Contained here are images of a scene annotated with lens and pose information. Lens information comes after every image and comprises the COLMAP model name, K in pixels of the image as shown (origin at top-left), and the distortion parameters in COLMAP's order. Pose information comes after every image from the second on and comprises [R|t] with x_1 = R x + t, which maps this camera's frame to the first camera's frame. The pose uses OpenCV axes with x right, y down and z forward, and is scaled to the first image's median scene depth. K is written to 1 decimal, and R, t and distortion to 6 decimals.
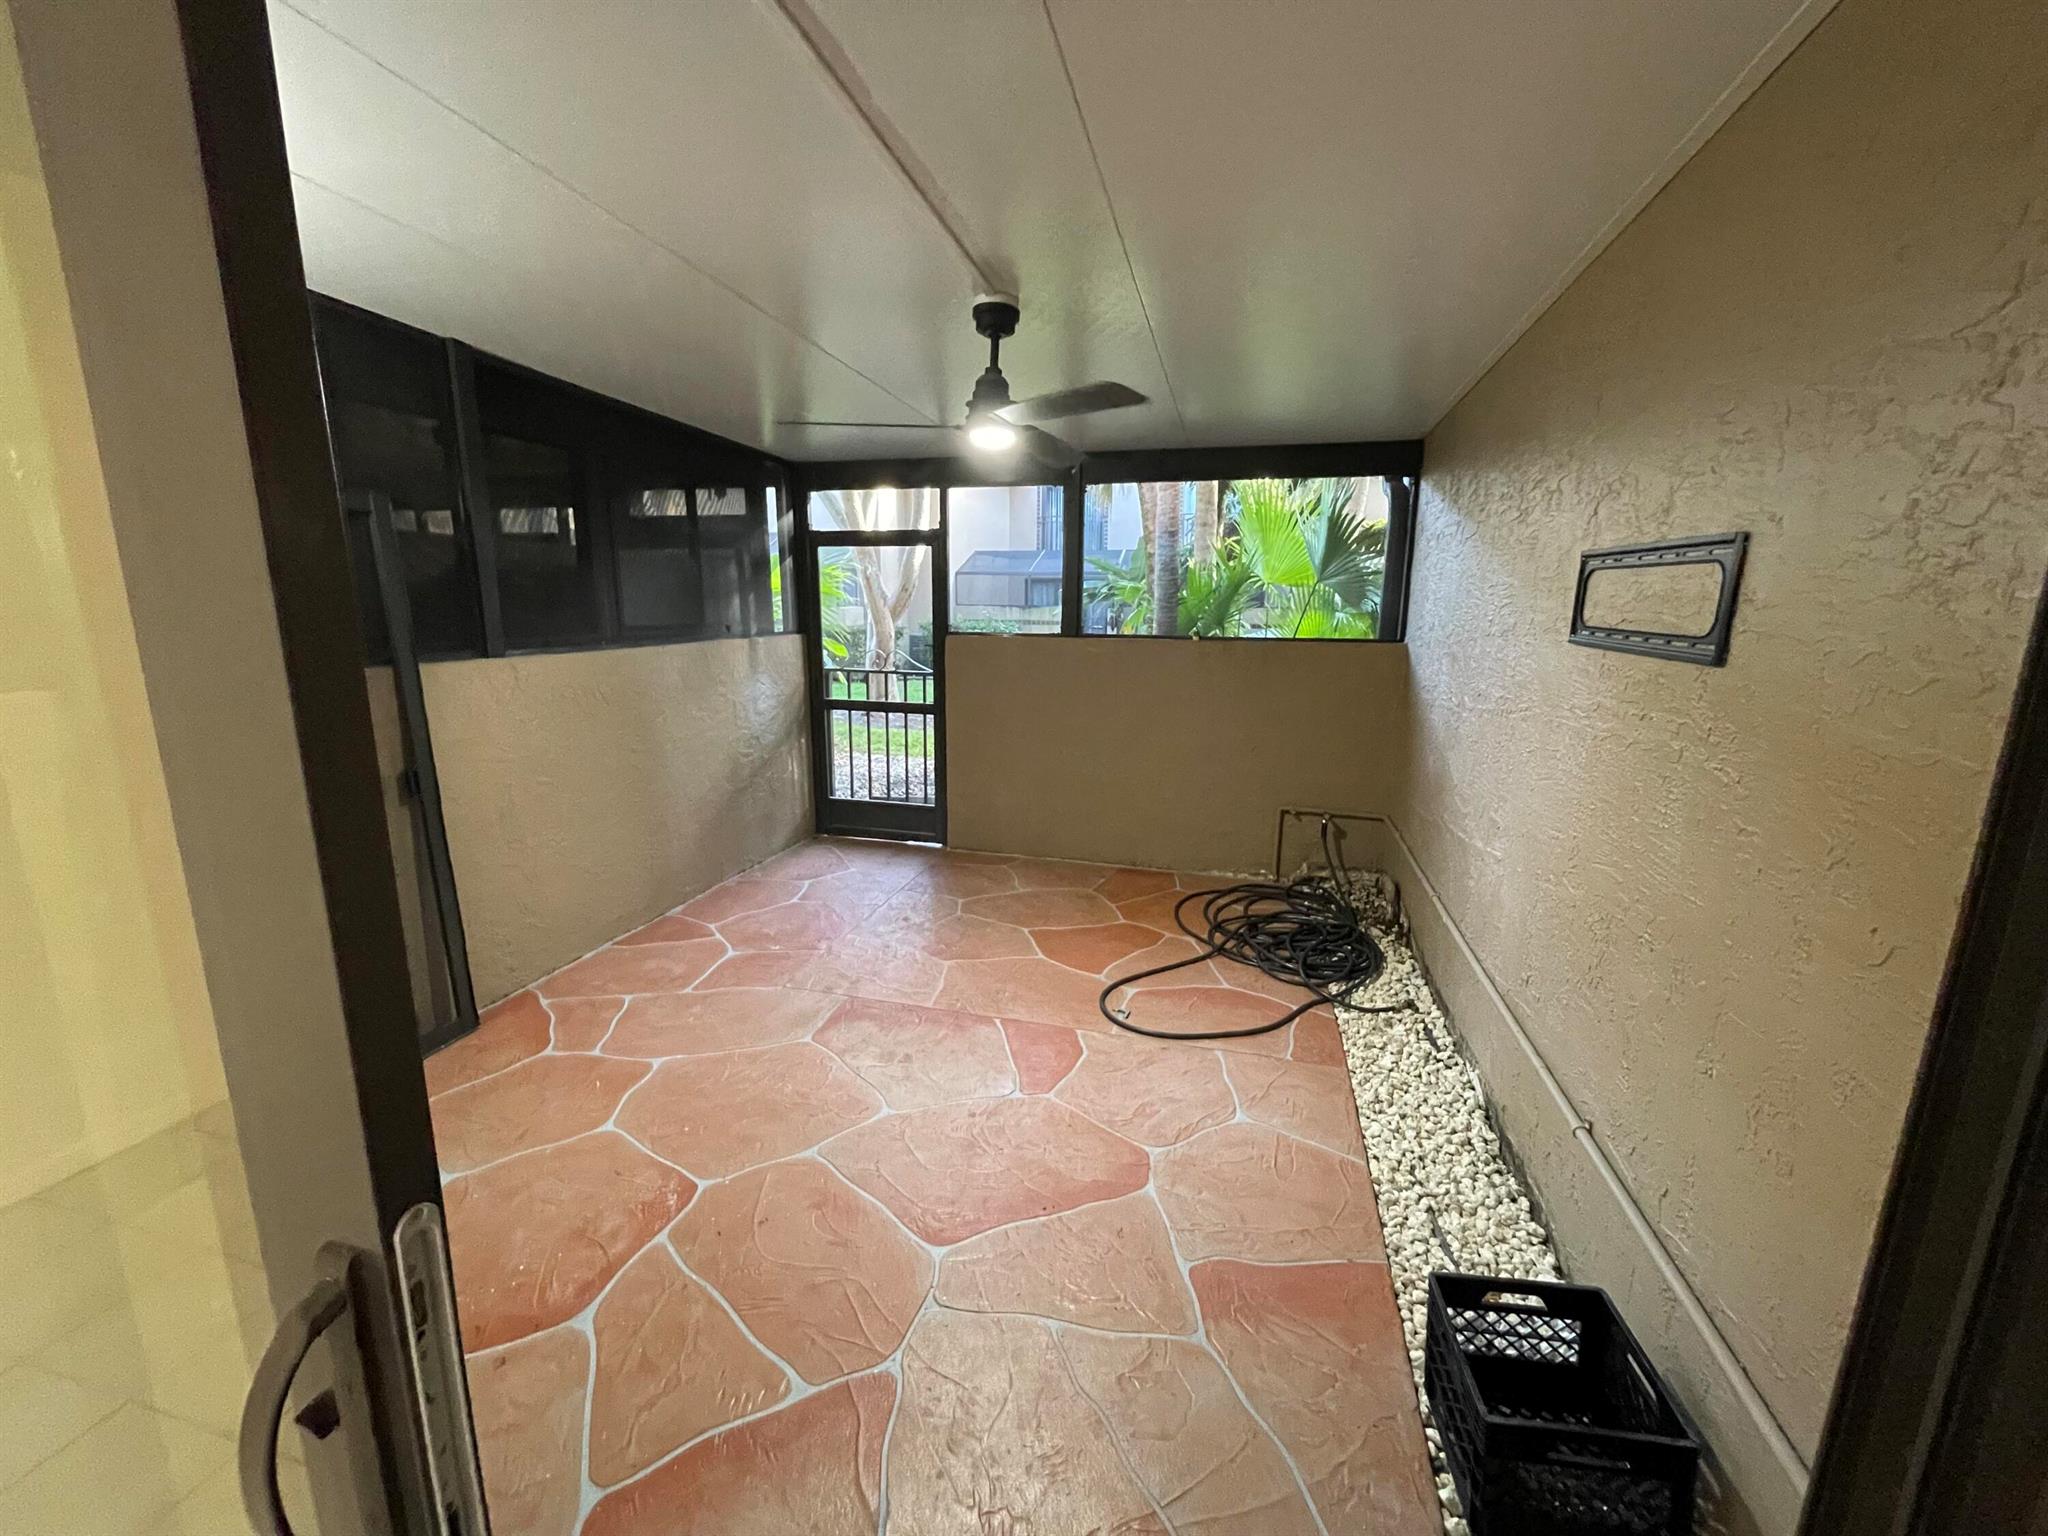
lens RADIAL K [[826.0, 0, 1016.6], [0, 826.0, 768.6], [0, 0, 1]] dist [0.000381, 0.000020]
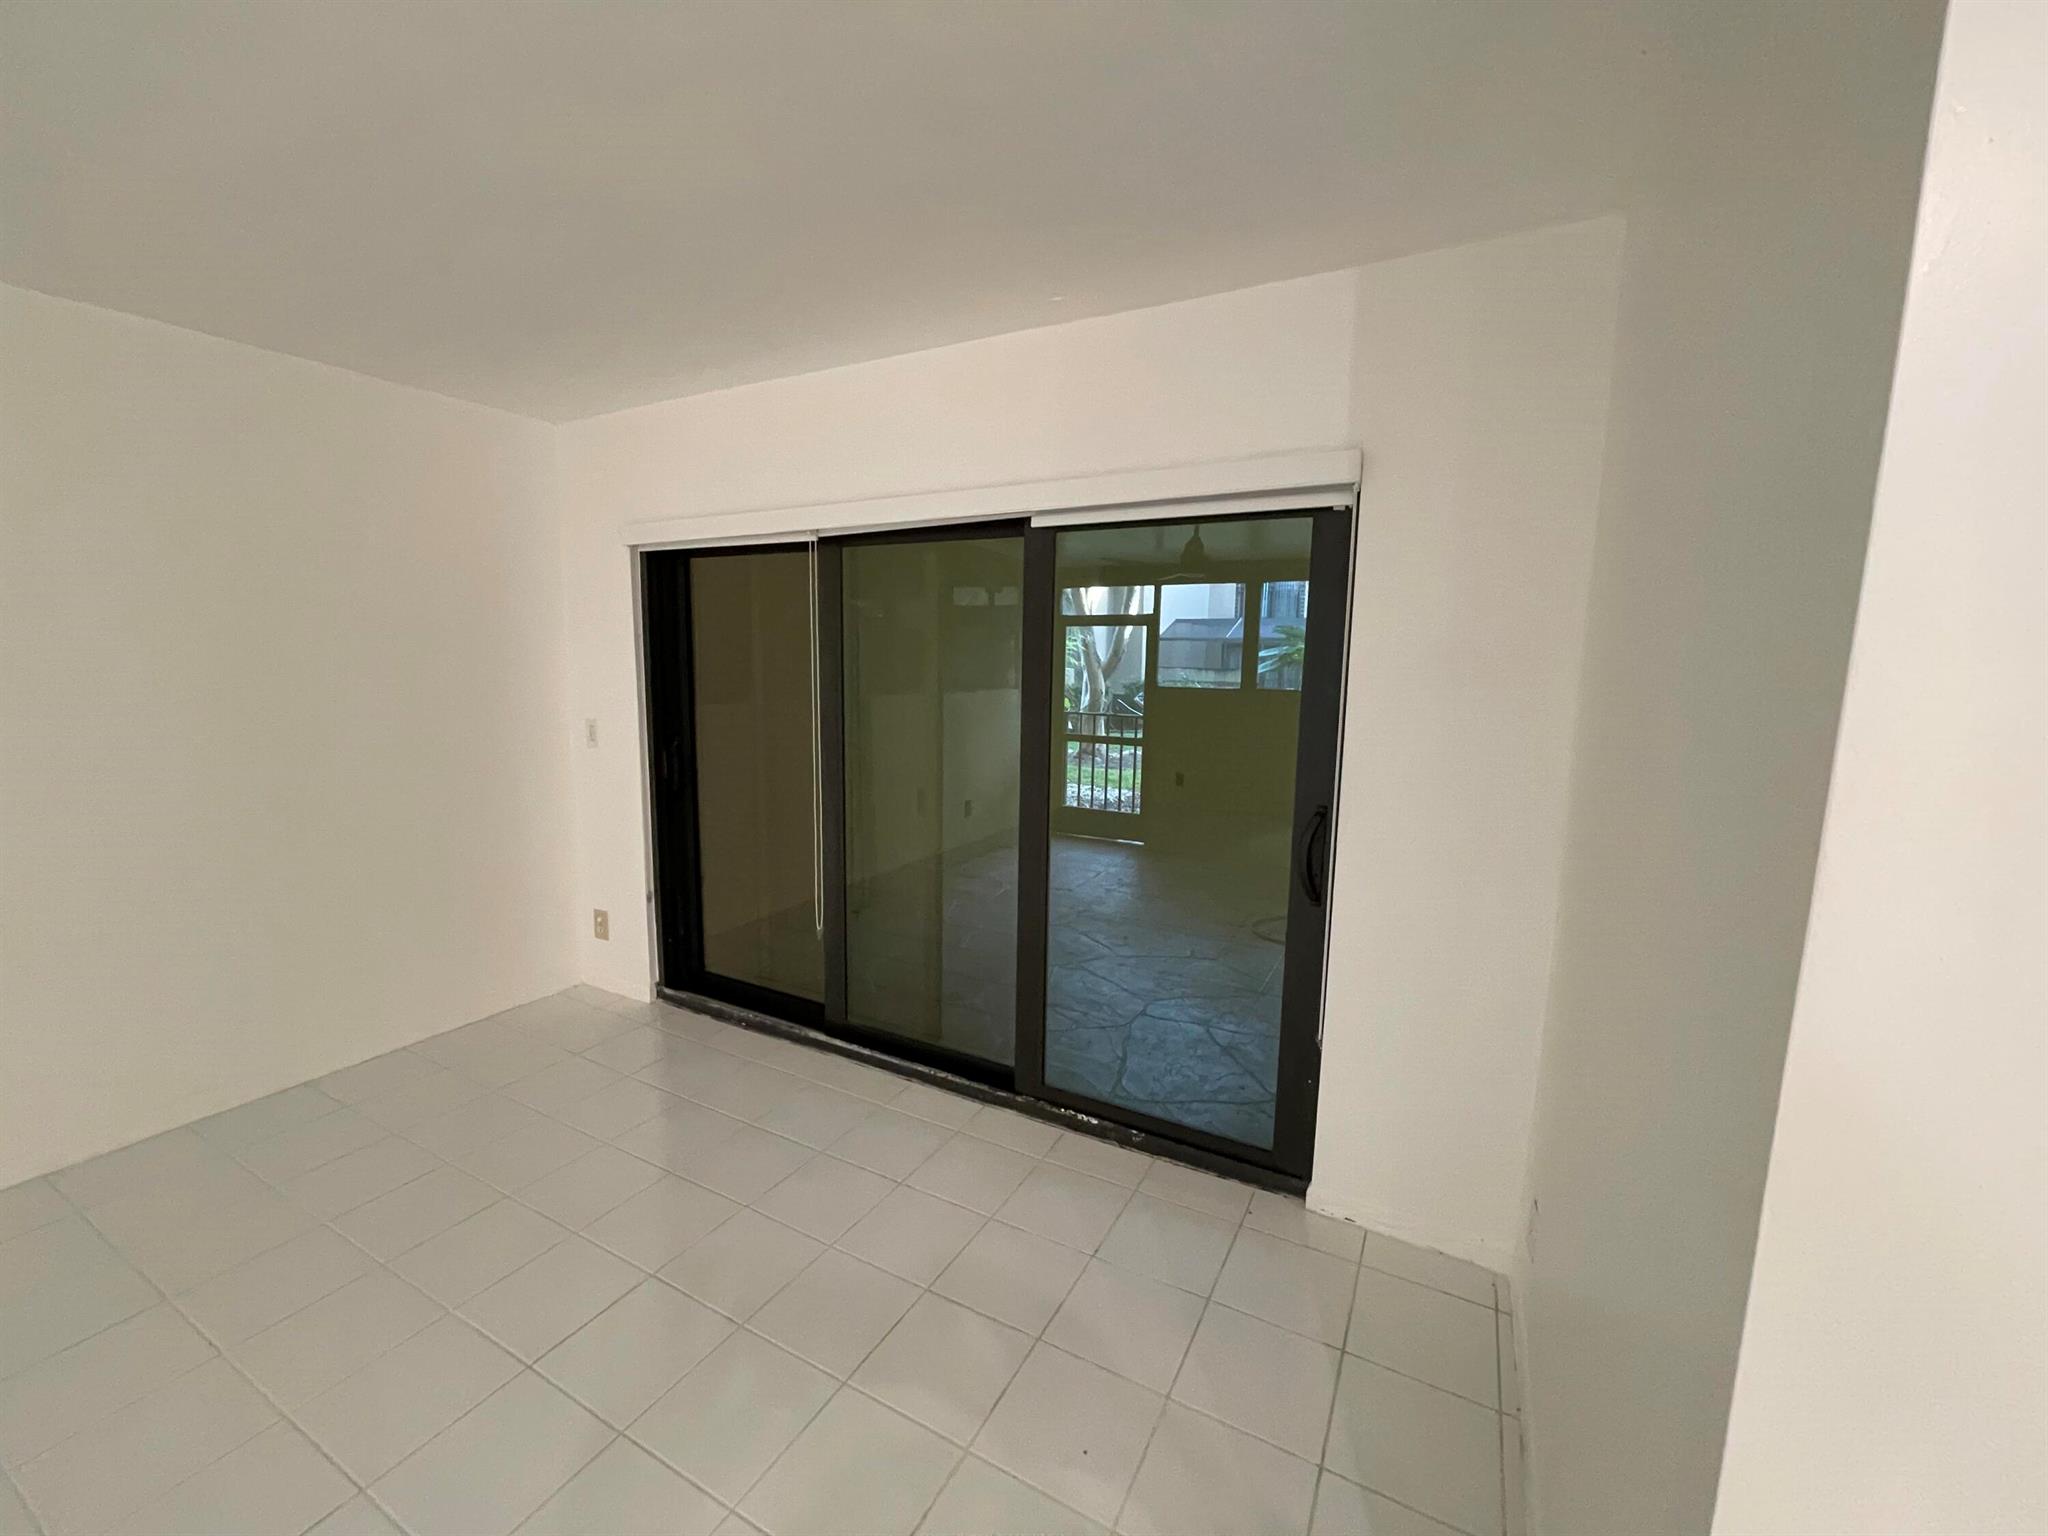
lens RADIAL K [[814.7, 0, 1020.0], [0, 814.7, 773.3], [0, 0, 1]] dist [0.015741, -0.000030]
pose [[0.972710, 0.041384, -0.228303, 0.013478], [-0.056339, 0.996644, -0.059380, 0.073967], [0.225079, 0.070622, 0.971778, -0.372009]]
